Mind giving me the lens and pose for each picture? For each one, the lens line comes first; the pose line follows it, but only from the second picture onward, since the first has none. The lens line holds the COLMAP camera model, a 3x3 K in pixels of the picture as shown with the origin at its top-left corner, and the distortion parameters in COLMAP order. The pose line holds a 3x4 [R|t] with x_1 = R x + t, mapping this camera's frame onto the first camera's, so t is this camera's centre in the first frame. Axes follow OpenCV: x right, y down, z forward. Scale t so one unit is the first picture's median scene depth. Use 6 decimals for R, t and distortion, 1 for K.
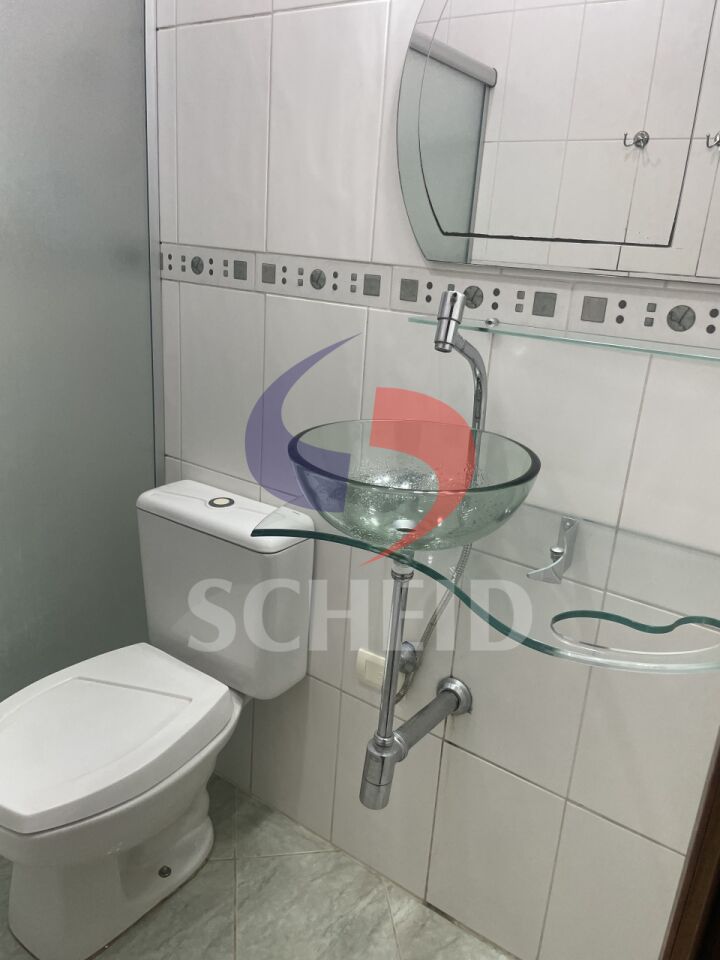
lens RADIAL K [[735.0, 0, 363.1], [0, 735.0, 487.2], [0, 0, 1]] dist [0.084827, -0.112920]
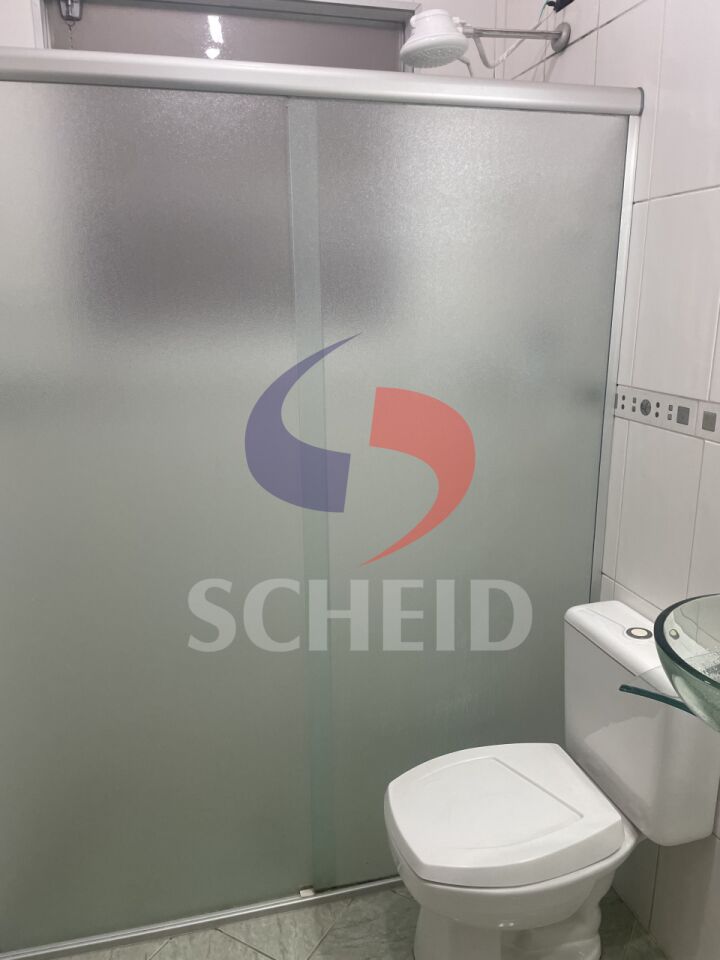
lens RADIAL K [[735.0, 0, 363.1], [0, 735.0, 487.2], [0, 0, 1]] dist [0.084827, -0.112920]
pose [[0.767458, 0.091595, -0.634522, 0.150763], [-0.143649, 0.989144, -0.030958, -0.093110], [0.624798, 0.114907, 0.772284, -0.063579]]
